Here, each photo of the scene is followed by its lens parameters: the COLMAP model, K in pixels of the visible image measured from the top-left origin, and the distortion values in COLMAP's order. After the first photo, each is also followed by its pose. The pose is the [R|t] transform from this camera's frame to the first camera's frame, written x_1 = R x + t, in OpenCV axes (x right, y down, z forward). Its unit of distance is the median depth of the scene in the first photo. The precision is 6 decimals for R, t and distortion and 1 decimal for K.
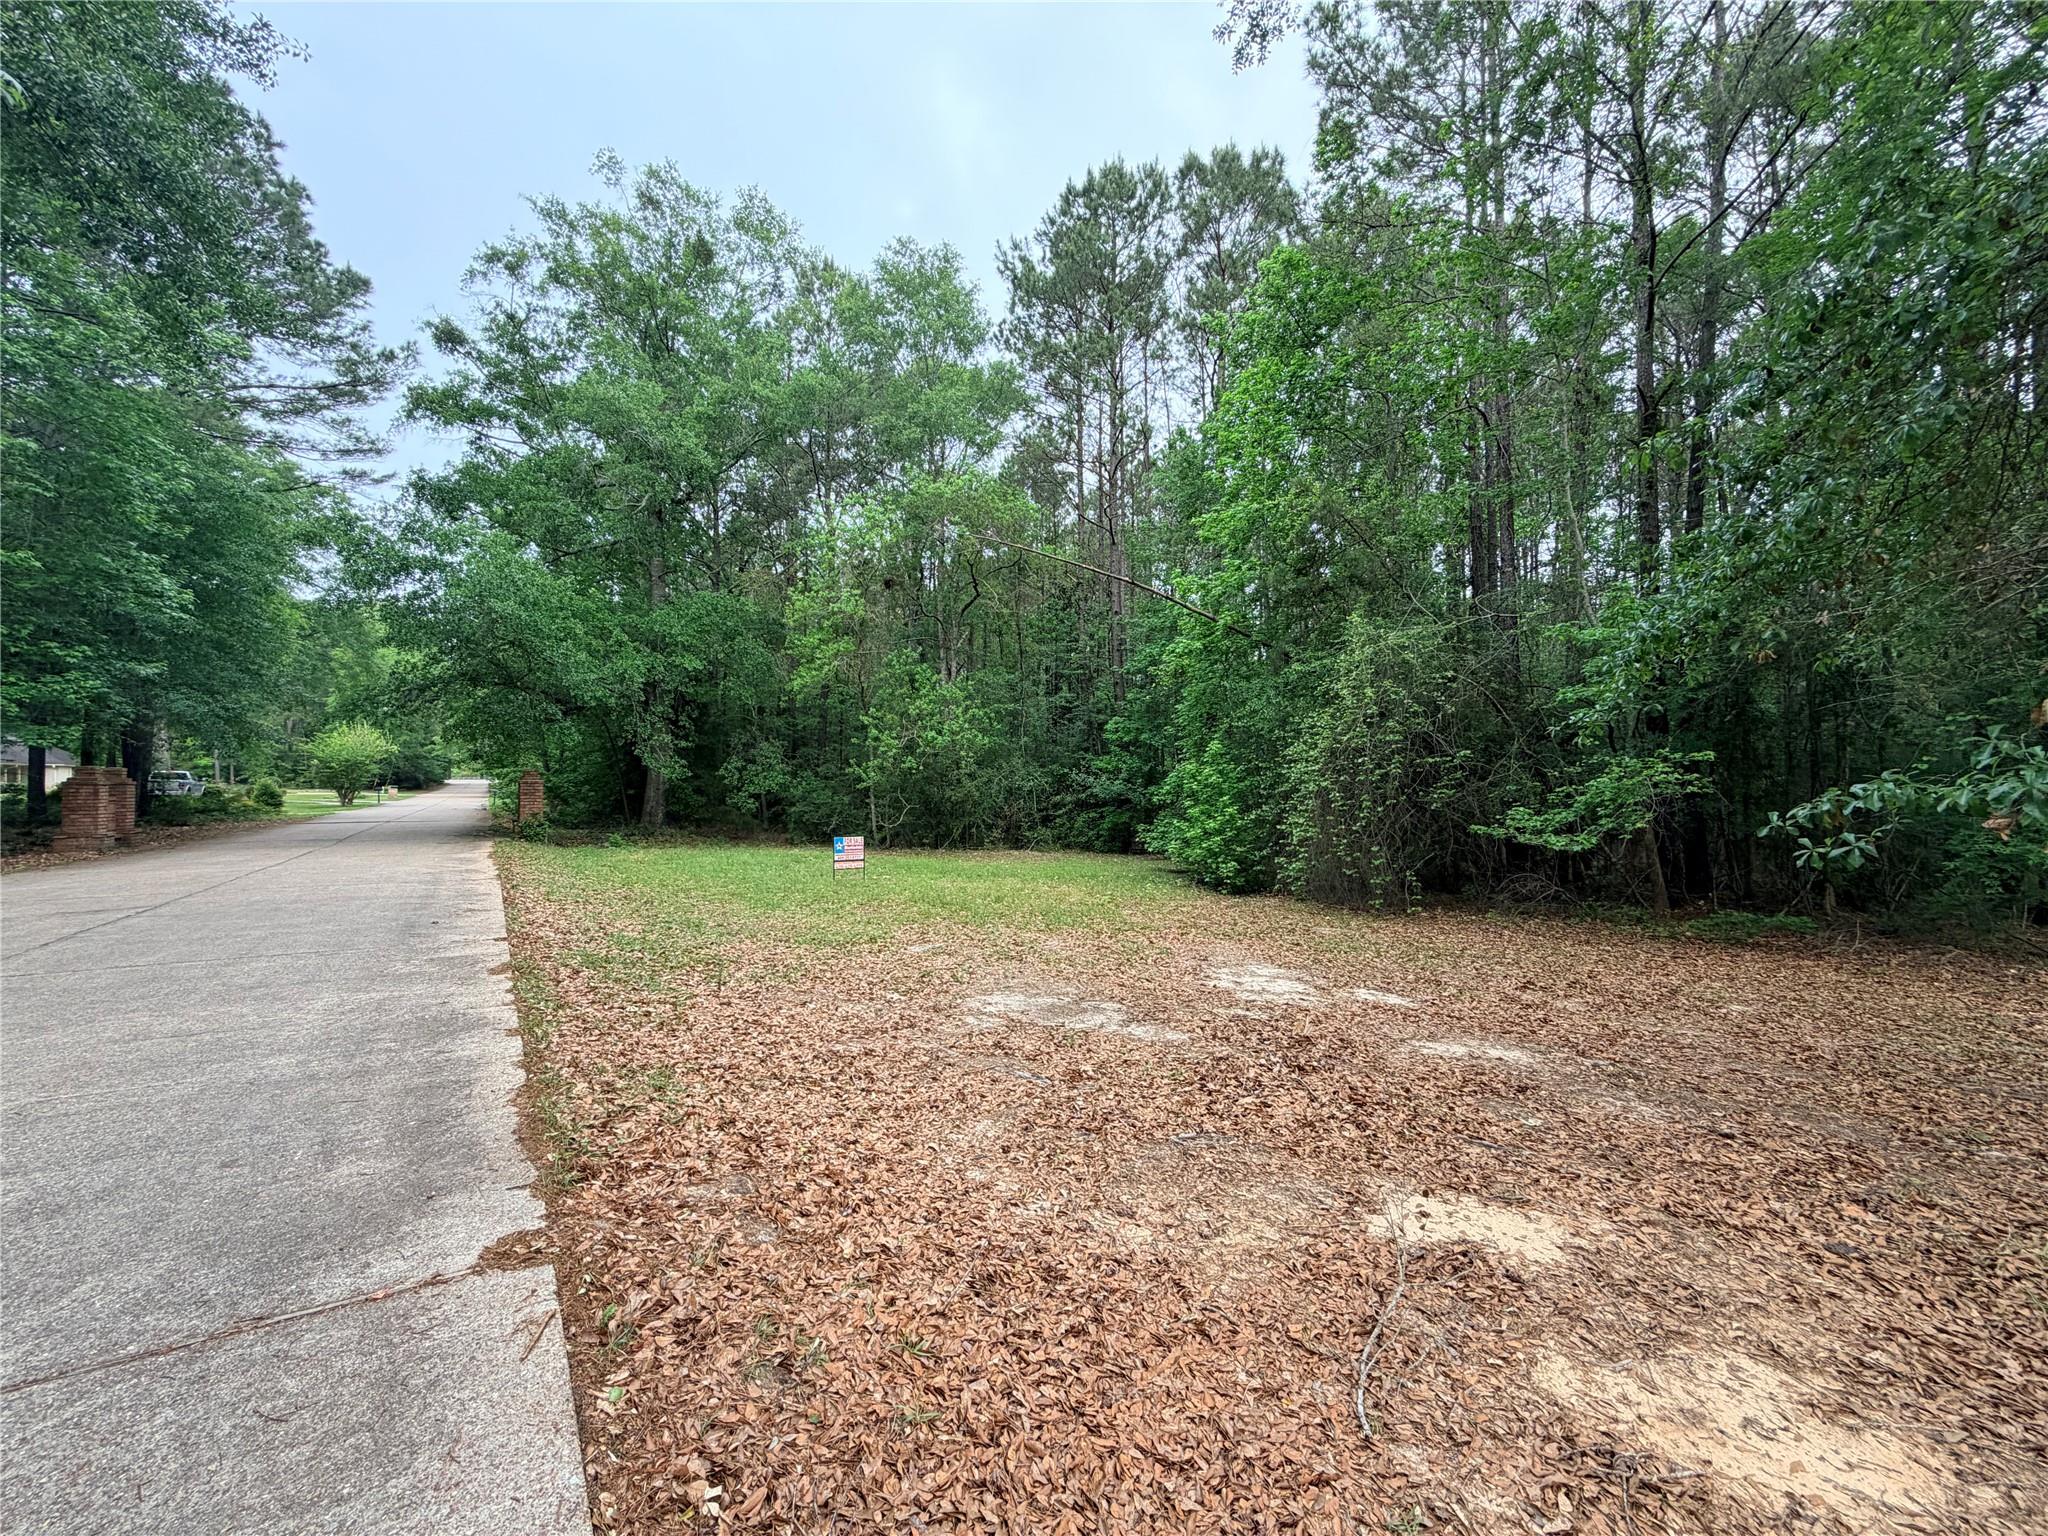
lens RADIAL K [[812.6, 0, 1019.4], [0, 812.6, 768.8], [0, 0, 1]] dist [-0.000157, 0.000040]
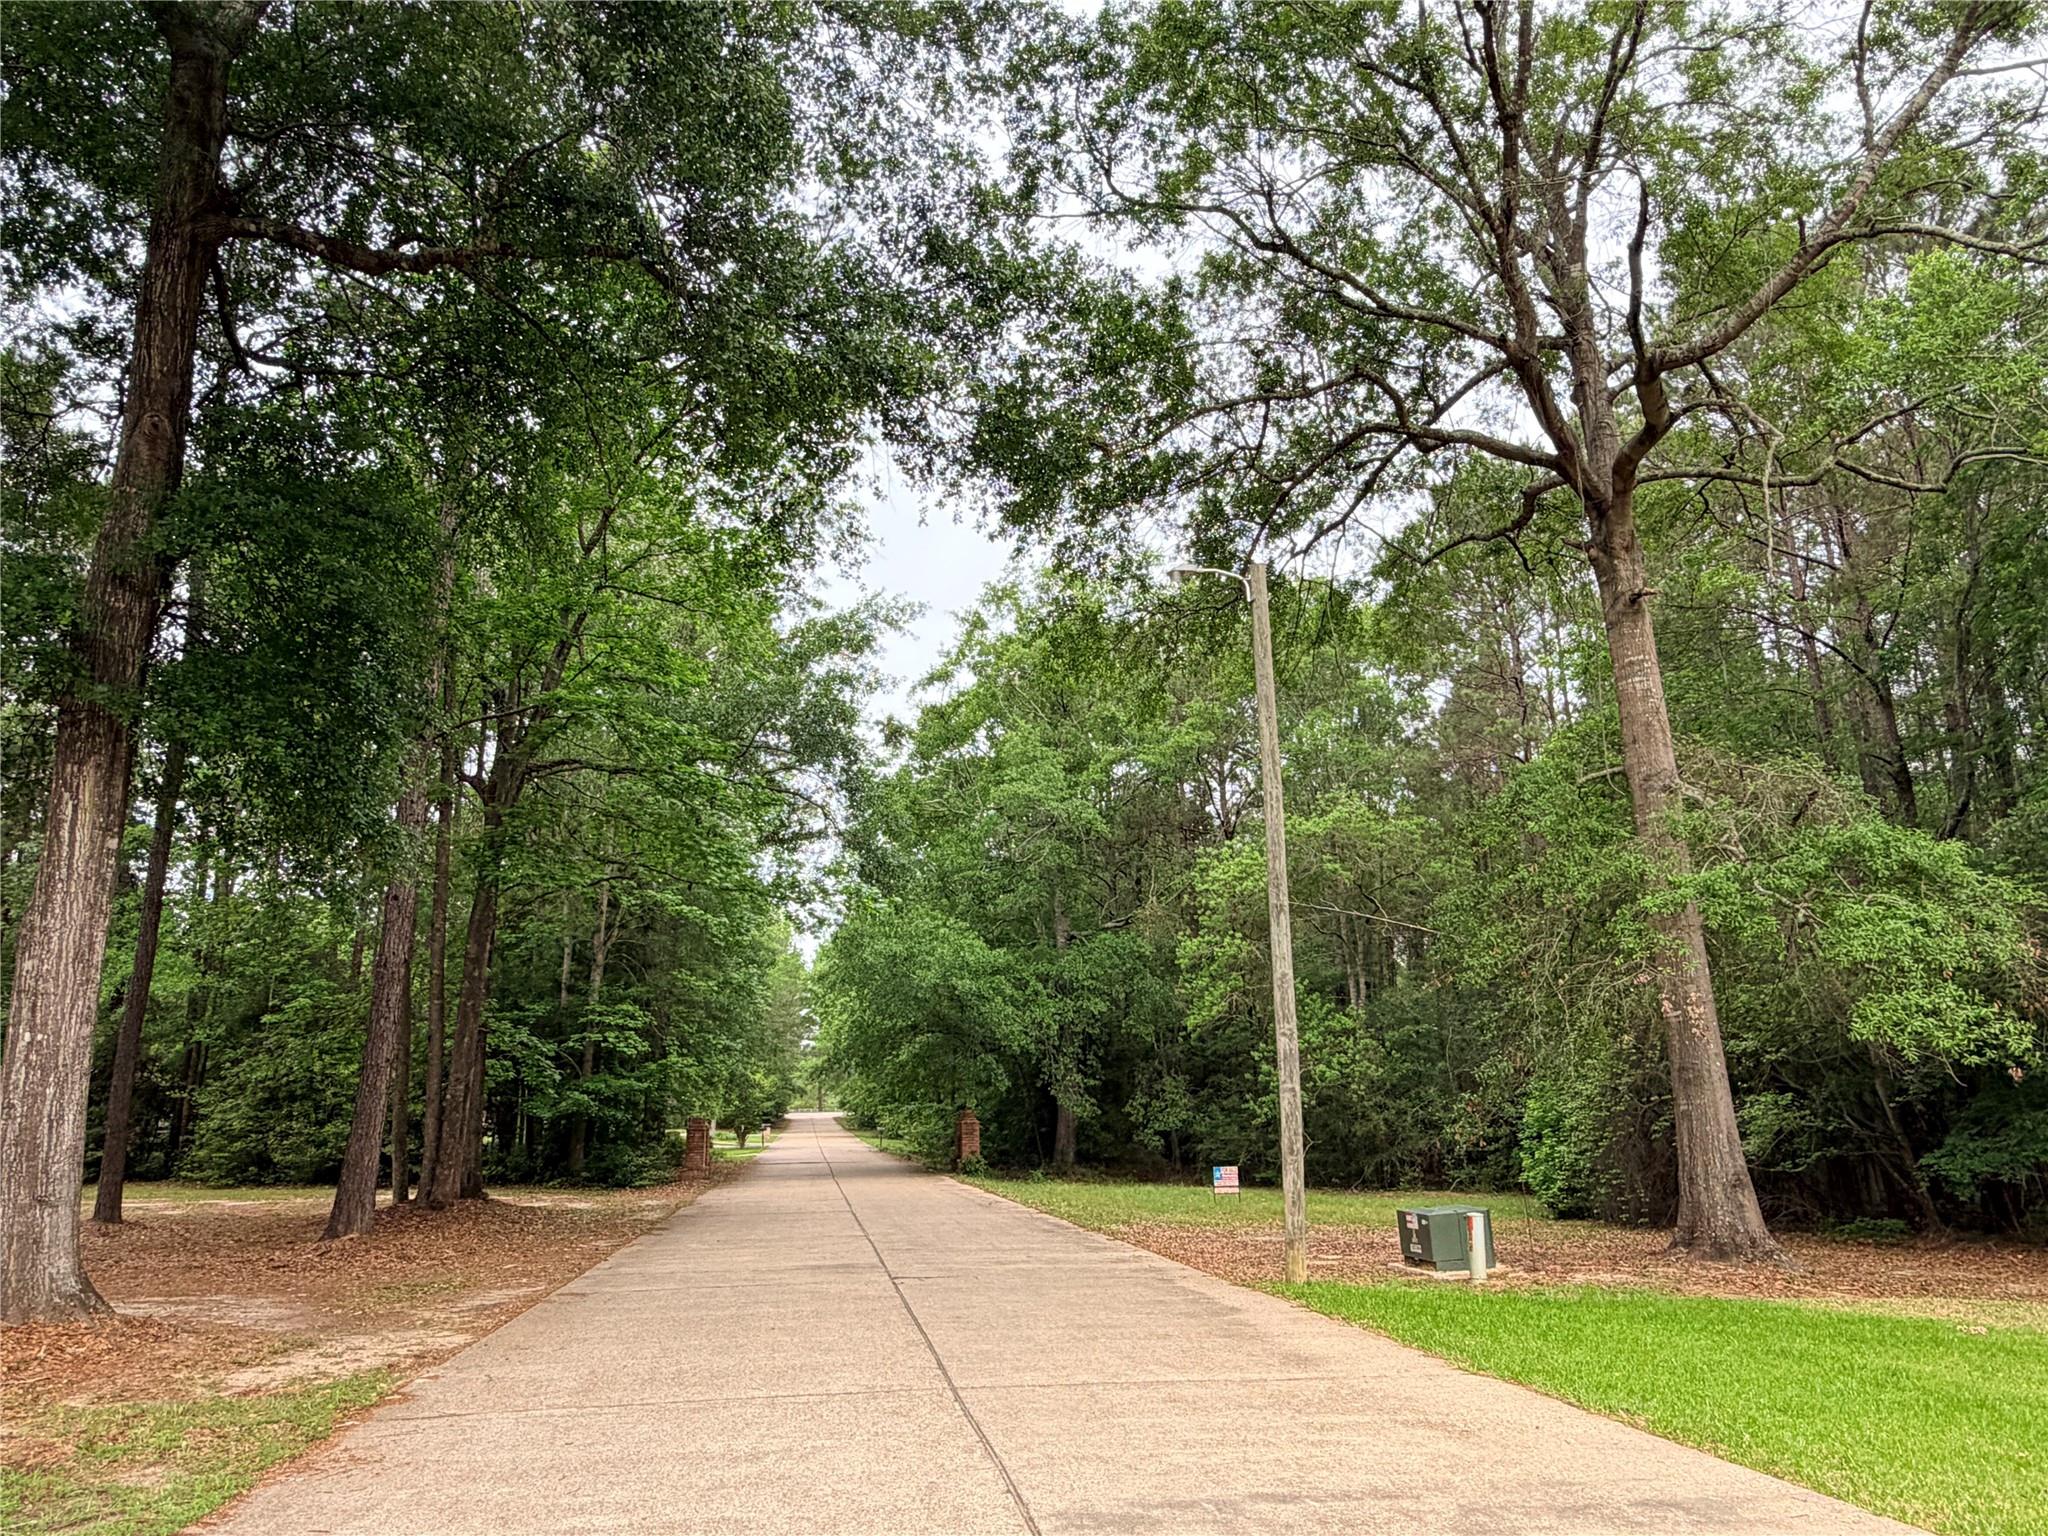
lens RADIAL K [[1368.0, 0, 1029.2], [0, 1368.0, 769.2], [0, 0, 1]] dist [0.004847, 0.000324]
pose [[0.909711, -0.118758, -0.397899, 0.486113], [0.026977, 0.973109, -0.228760, -0.041724], [0.414366, 0.197372, 0.888451, -1.260516]]
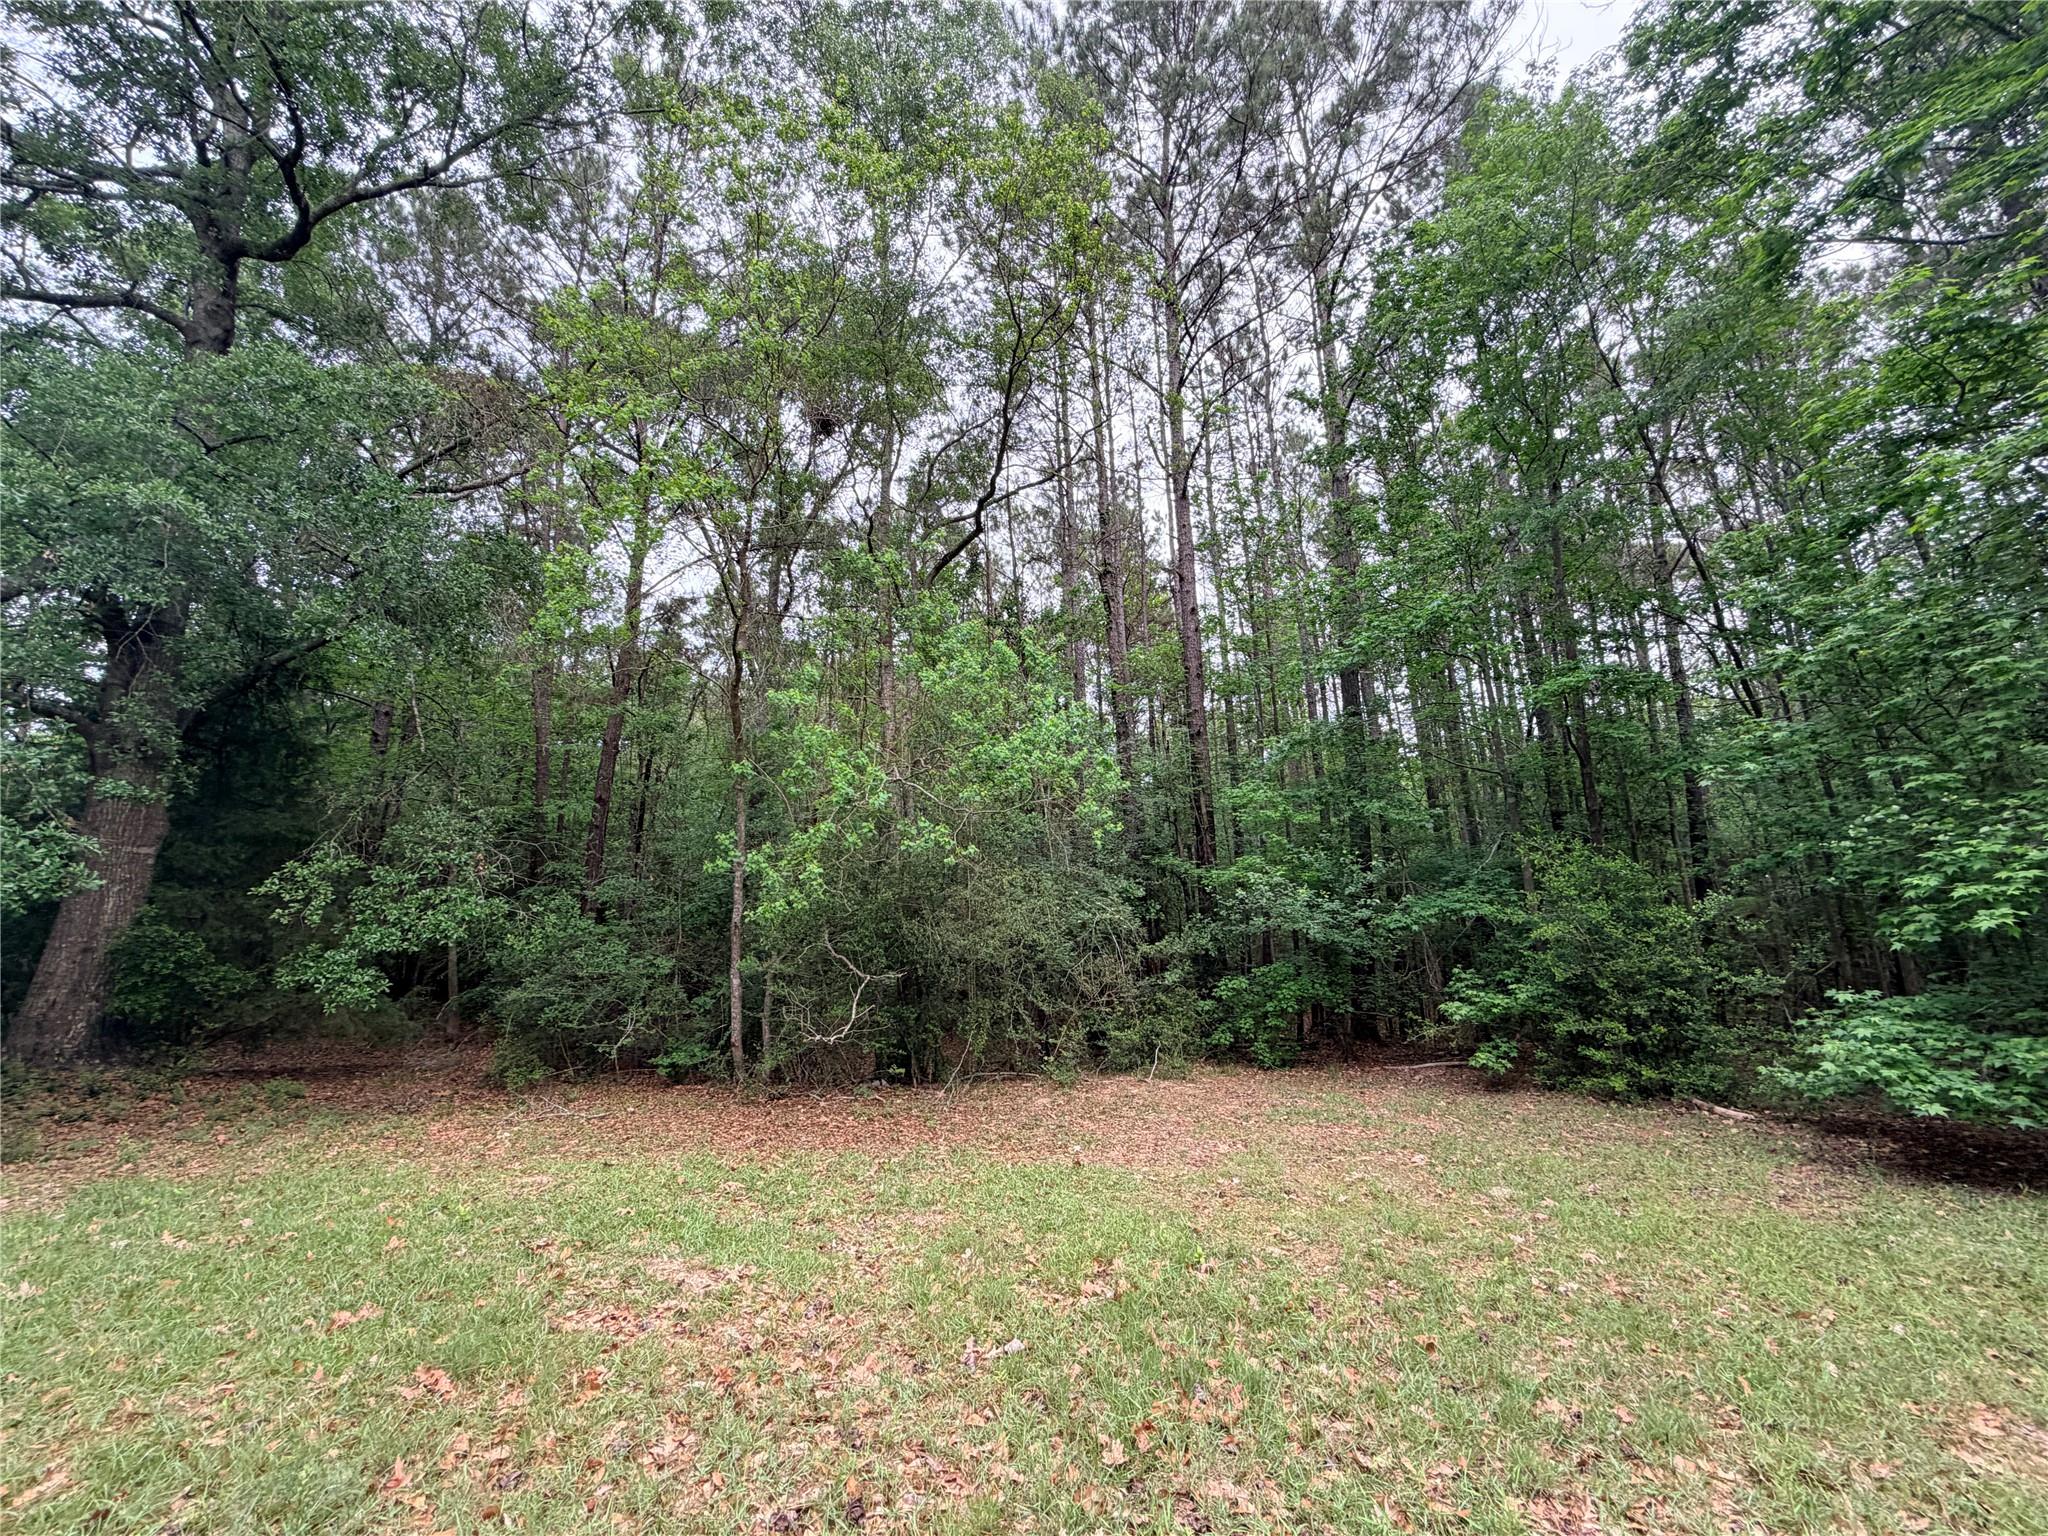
lens RADIAL K [[812.6, 0, 1018.6], [0, 812.6, 768.8], [0, 0, 1]] dist [-0.000157, 0.000040]
pose [[0.966423, 0.029169, 0.255294, -0.320895], [0.021417, 0.980934, -0.193156, 0.052296], [-0.256061, 0.192138, 0.947373, 1.198236]]
